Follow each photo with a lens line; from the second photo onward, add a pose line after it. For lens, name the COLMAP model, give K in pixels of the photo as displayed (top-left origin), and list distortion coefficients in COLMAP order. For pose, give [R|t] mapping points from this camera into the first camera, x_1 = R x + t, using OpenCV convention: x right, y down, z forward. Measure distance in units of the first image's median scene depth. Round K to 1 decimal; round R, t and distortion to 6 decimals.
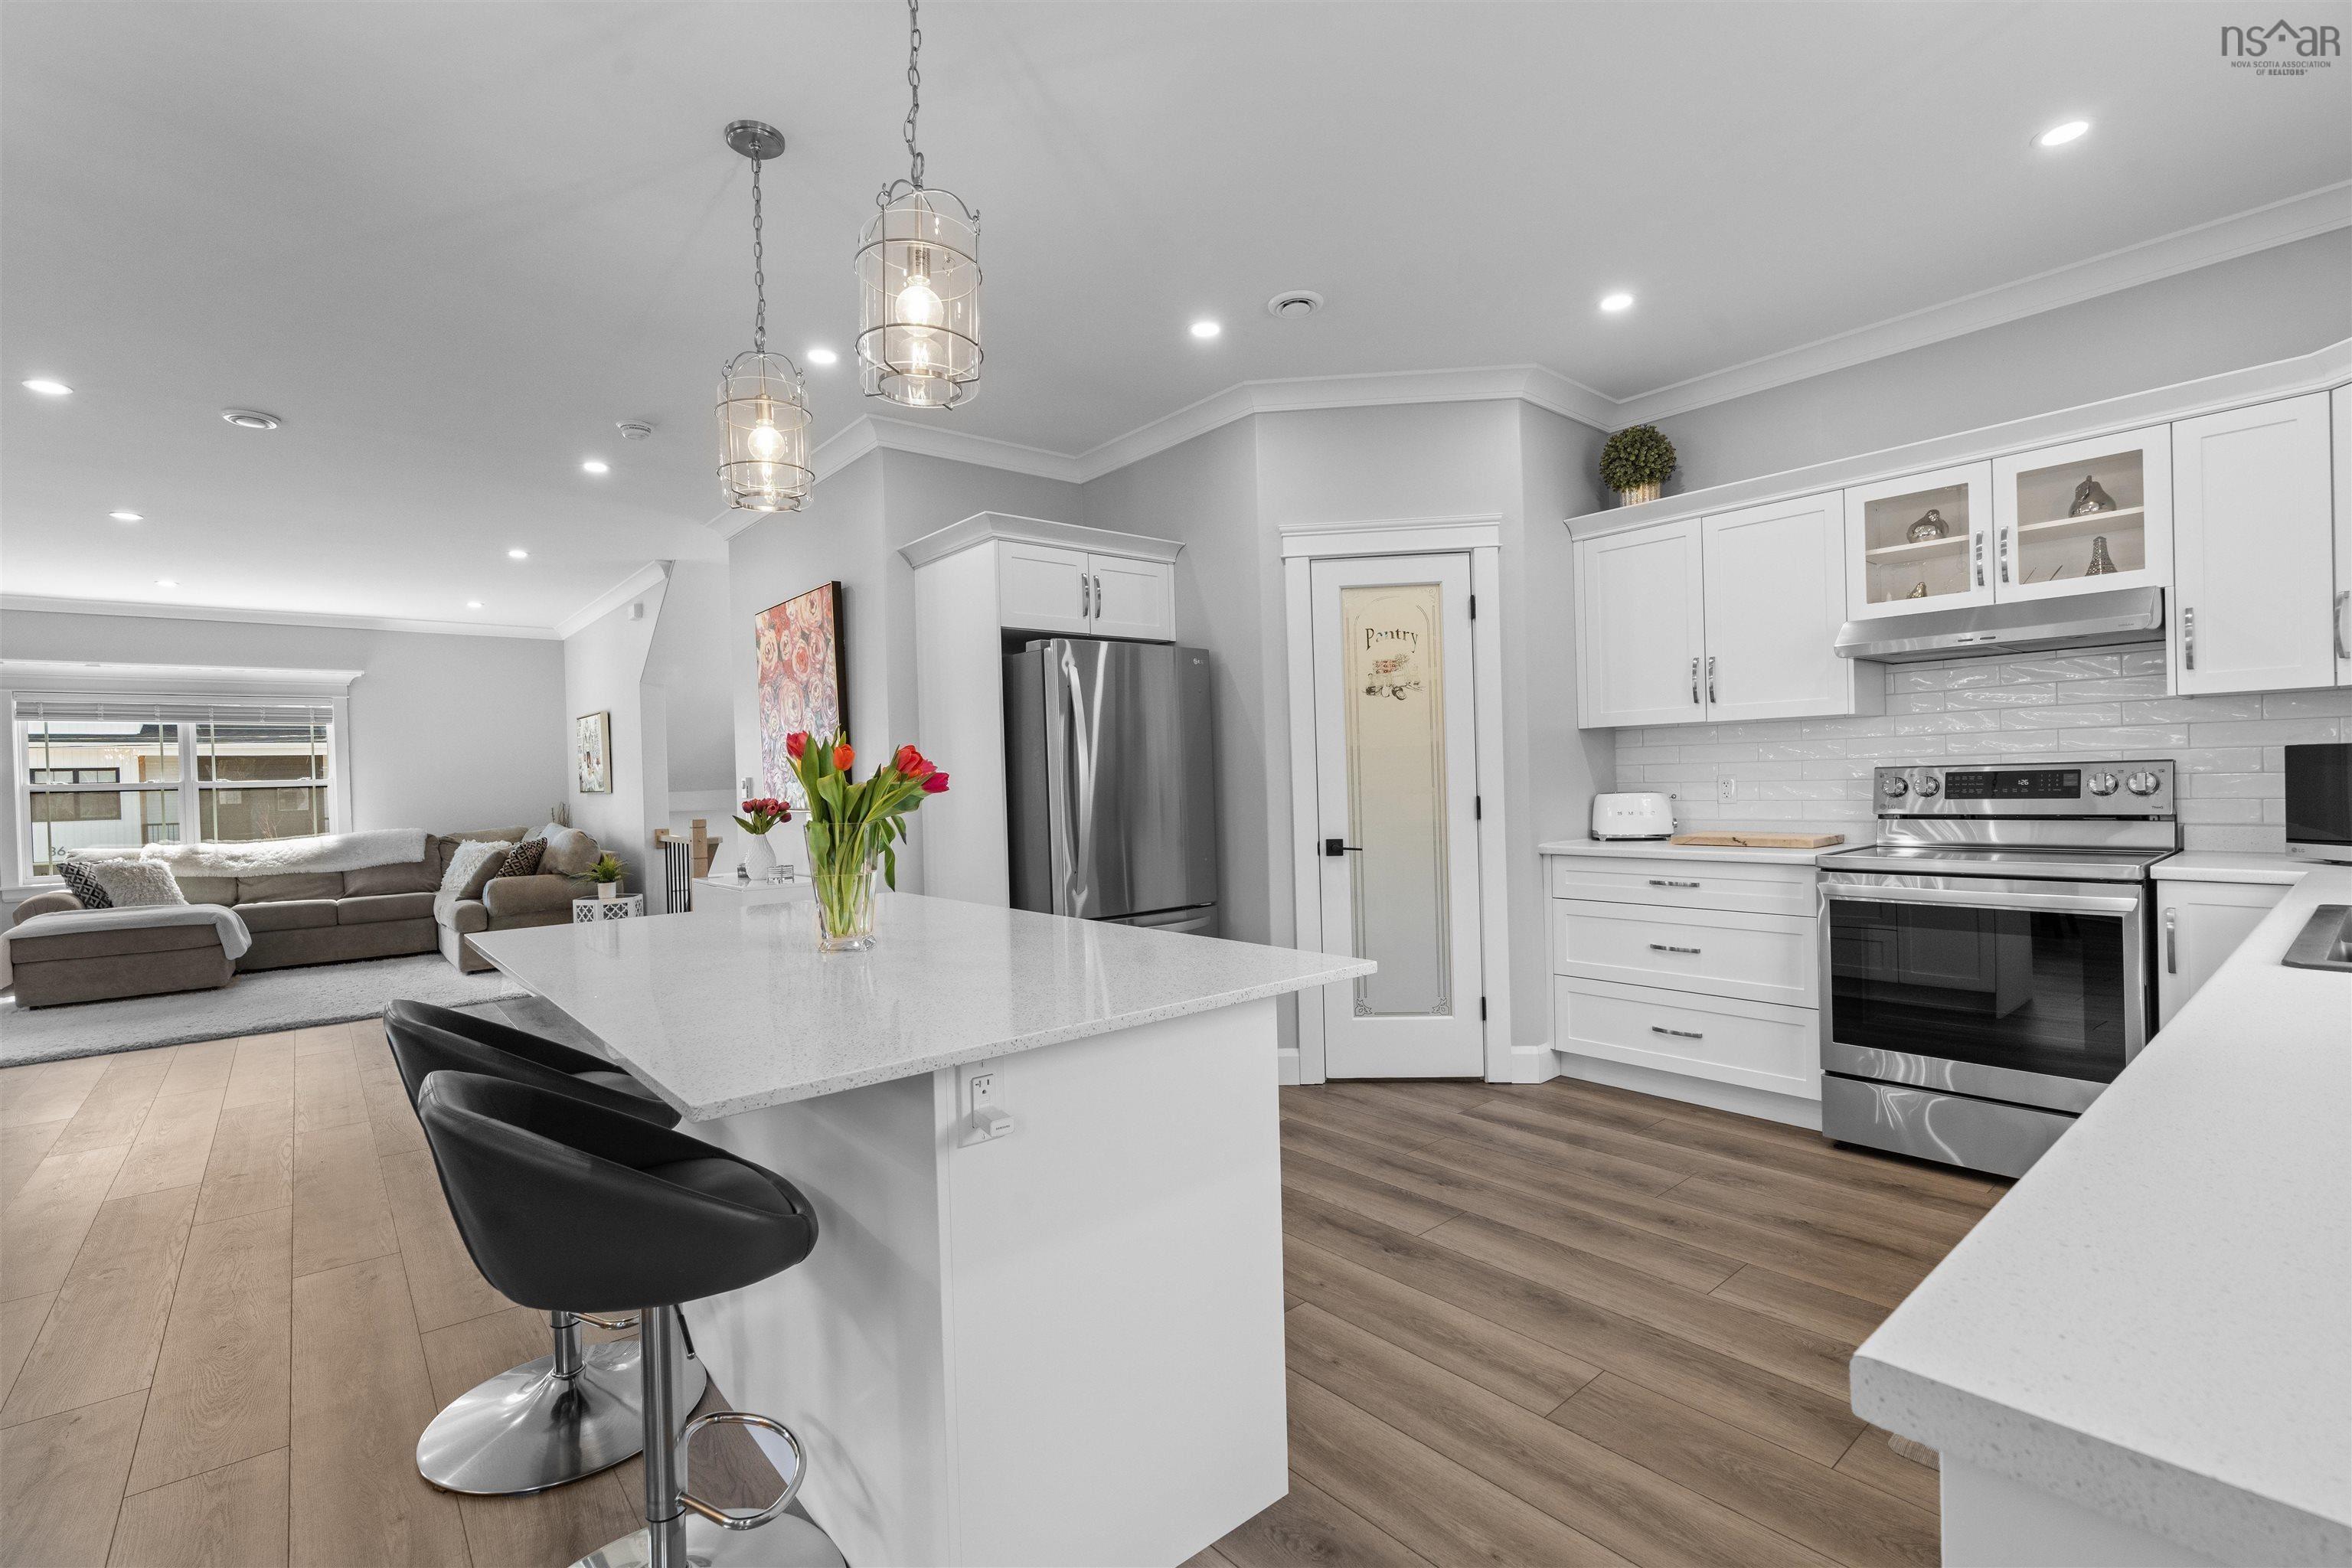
lens RADIAL K [[1051.1, 0, 1158.8], [0, 1051.1, 786.6], [0, 0, 1]] dist [-0.012250, 0.004397]
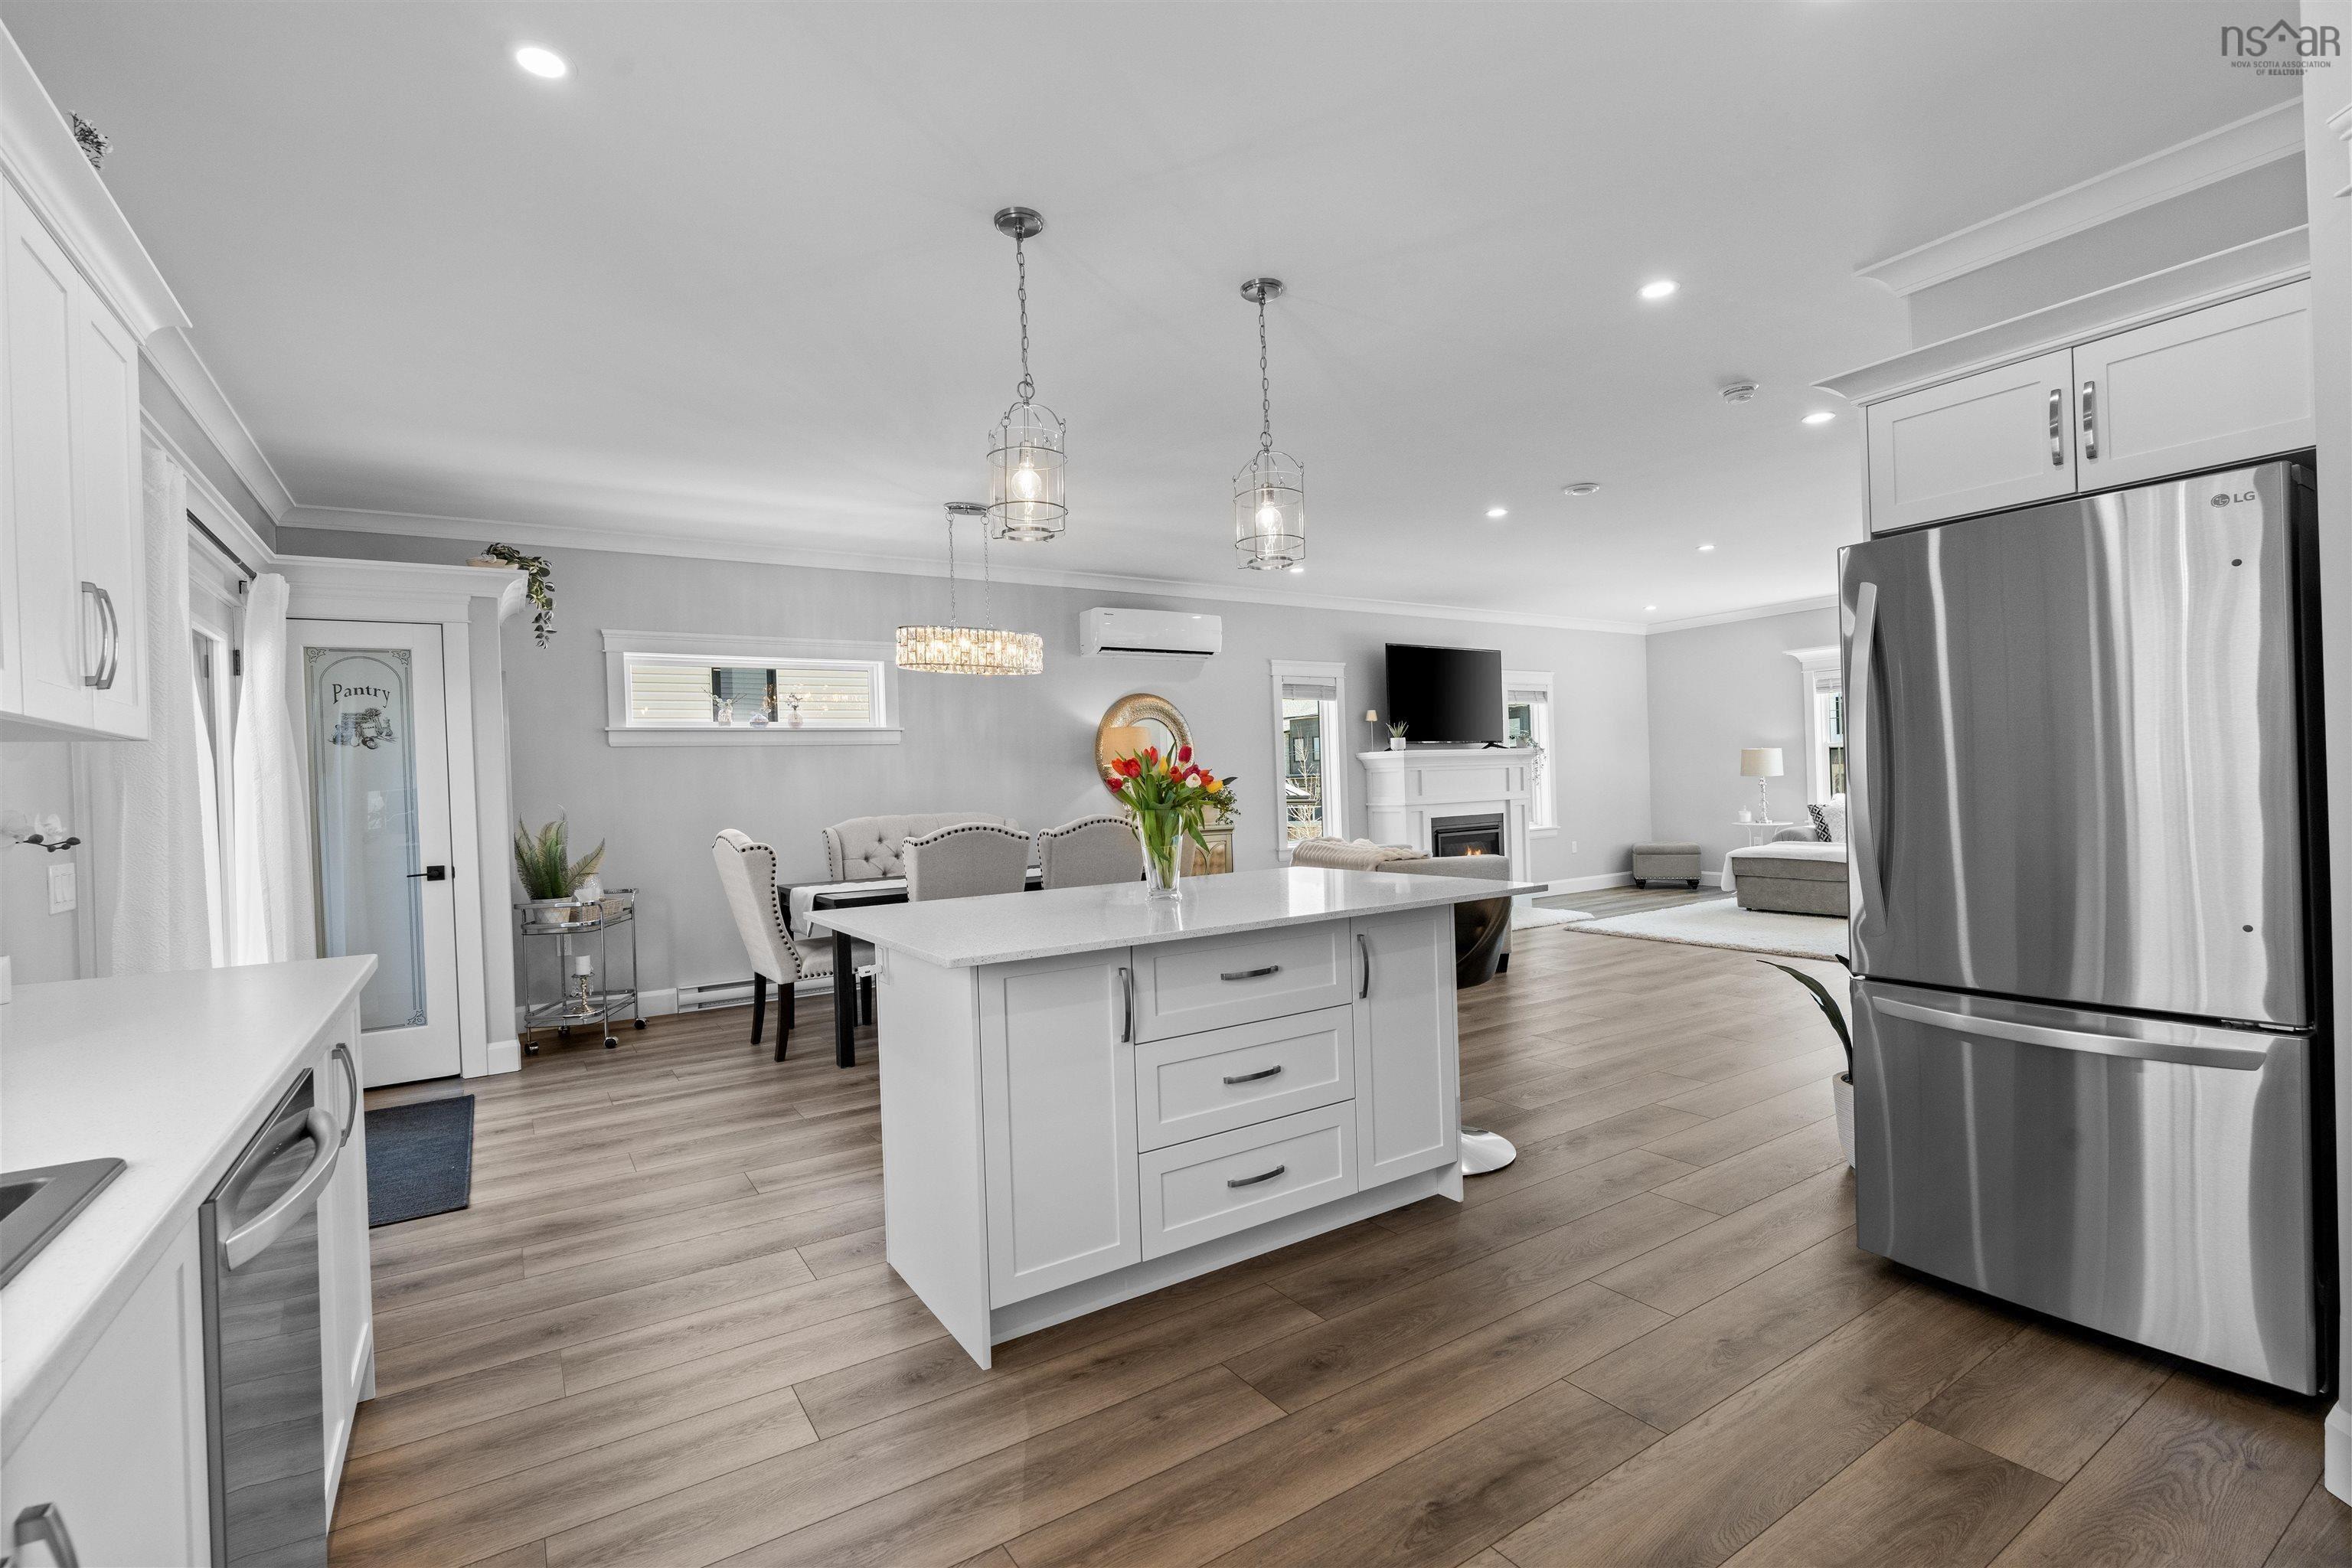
lens RADIAL K [[1051.1, 0, 1162.8], [0, 1051.1, 789.0], [0, 0, 1]] dist [-0.012250, 0.004397]
pose [[-0.116348, 0.036438, -0.992540, 0.570263], [0.028648, 0.999034, 0.033318, -0.021190], [0.992795, -0.024558, -0.117280, 0.599941]]
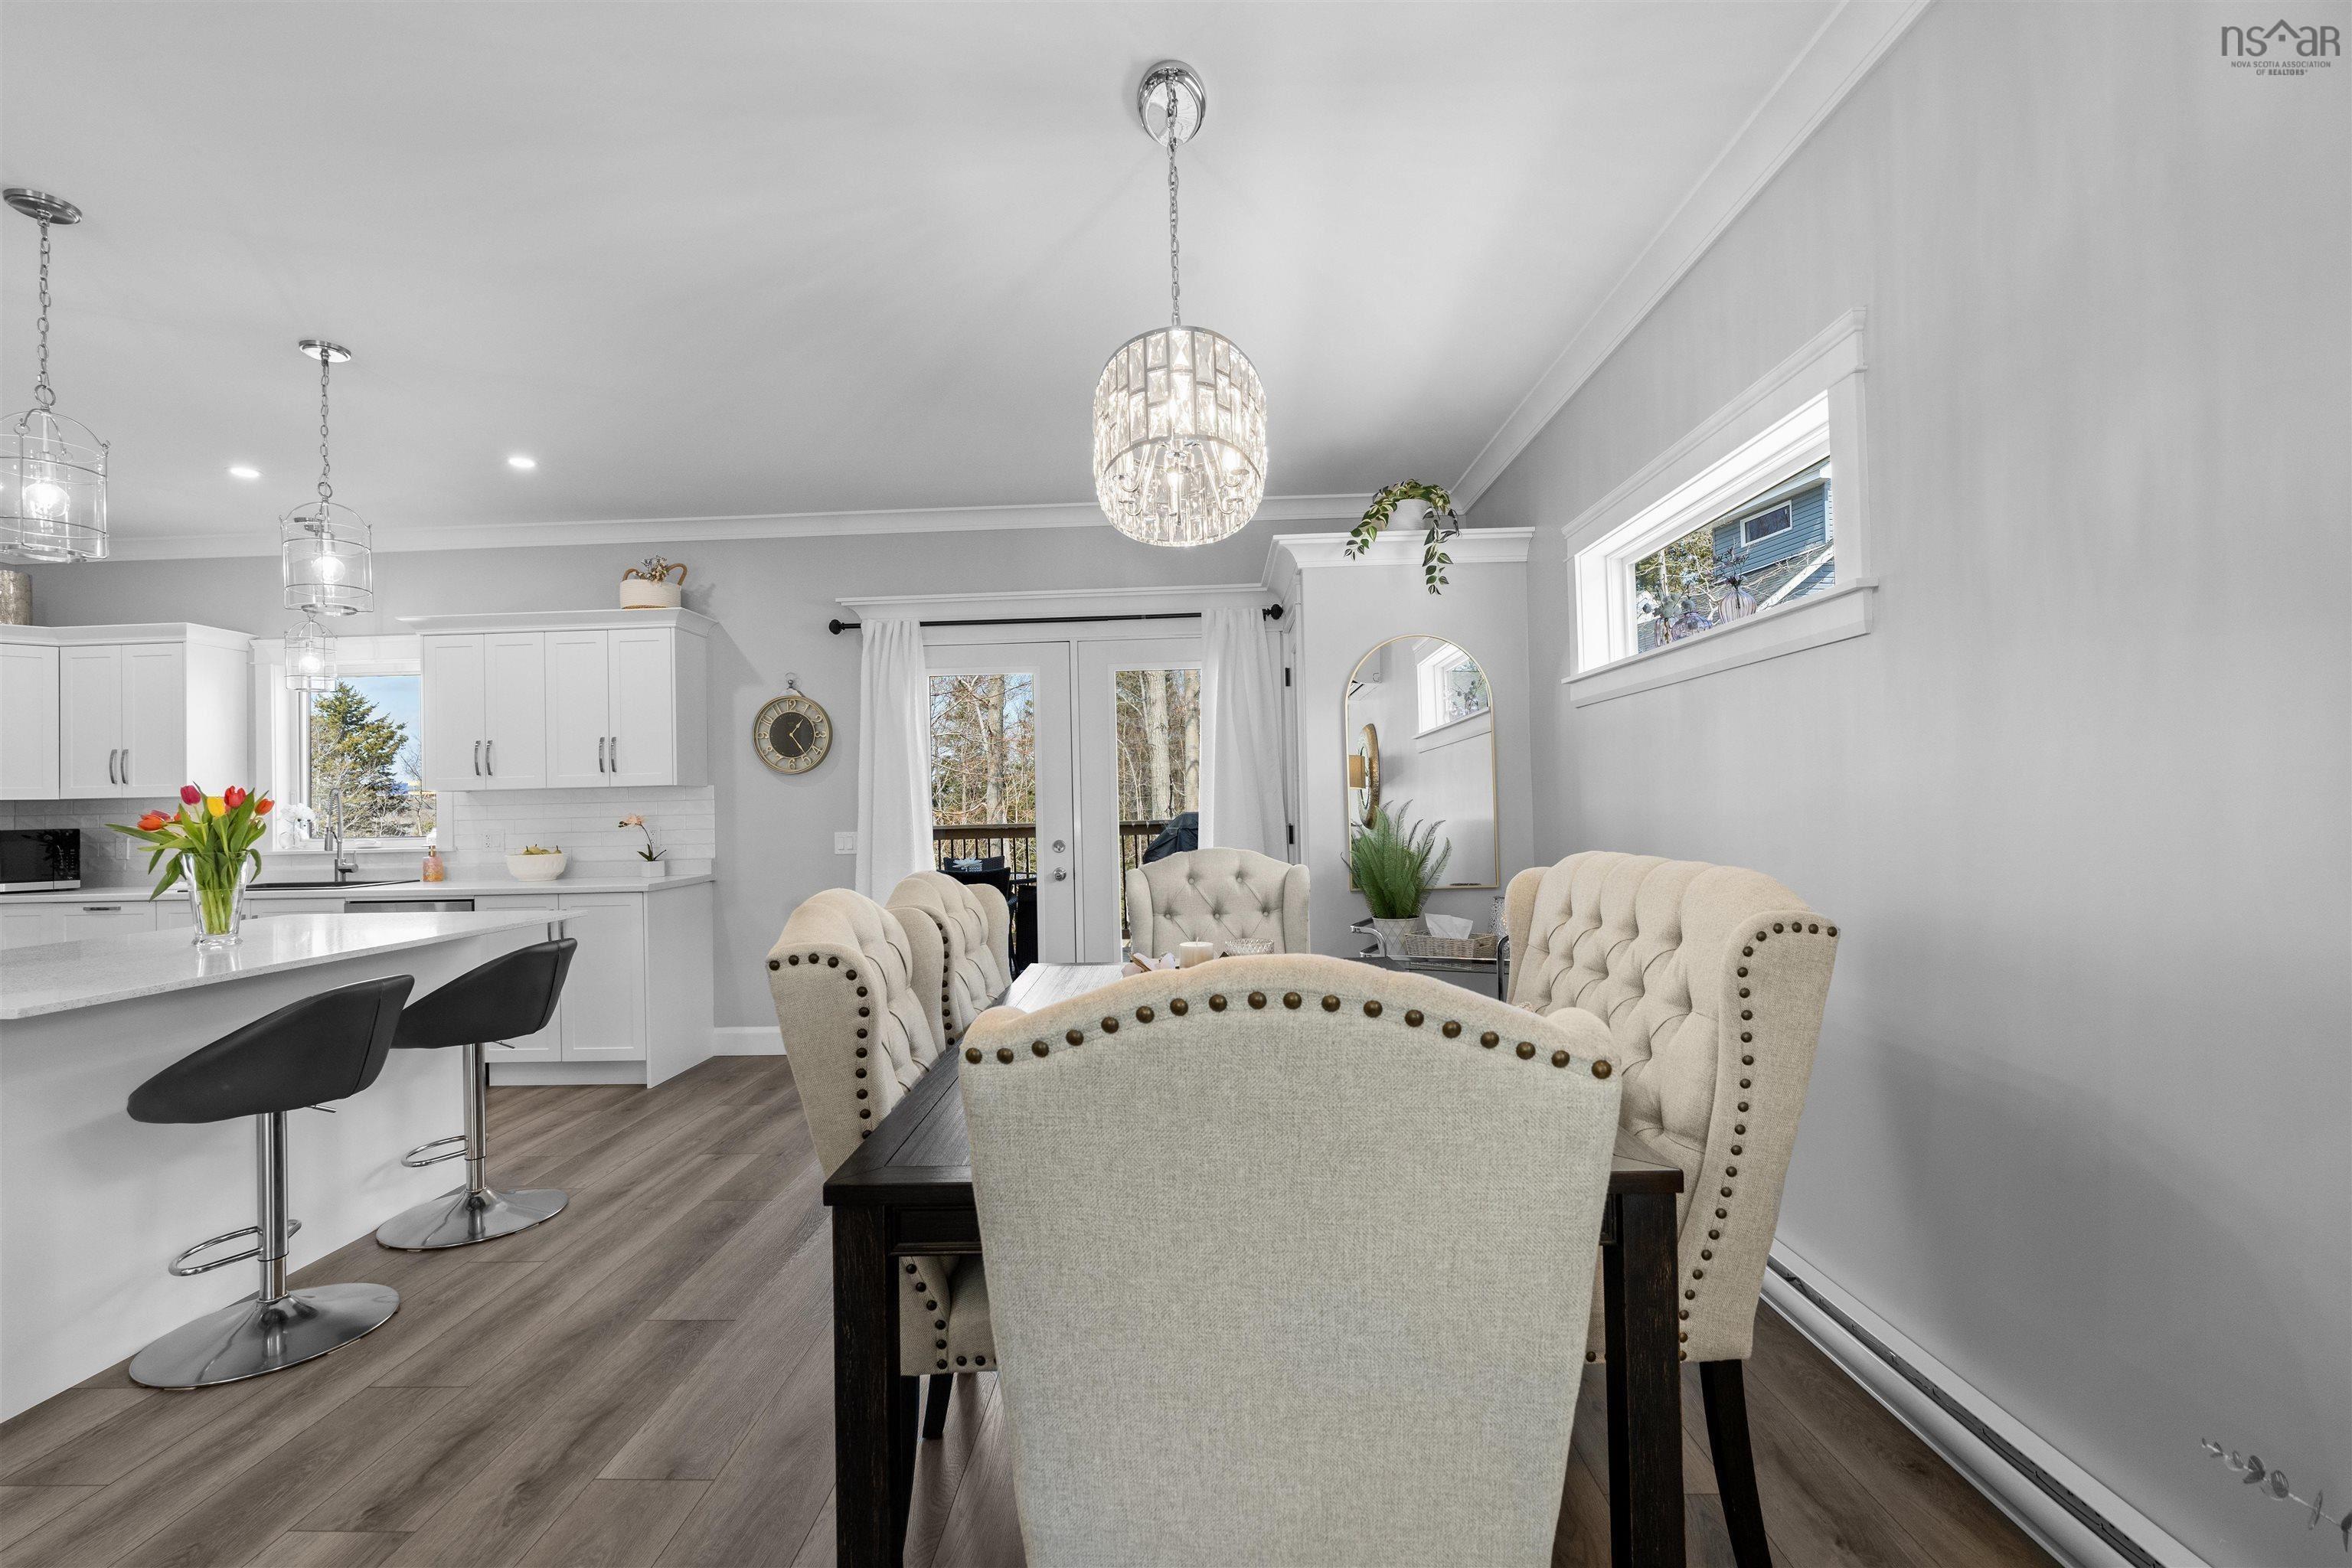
lens RADIAL K [[1051.1, 0, 1159.5], [0, 1051.1, 787.4], [0, 0, 1]] dist [-0.012250, 0.004397]
pose [[-0.746012, 0.056076, 0.663568, -1.102297], [0.049059, 0.998369, -0.029215, 0.025908], [-0.664123, 0.010759, -0.747546, 0.615222]]
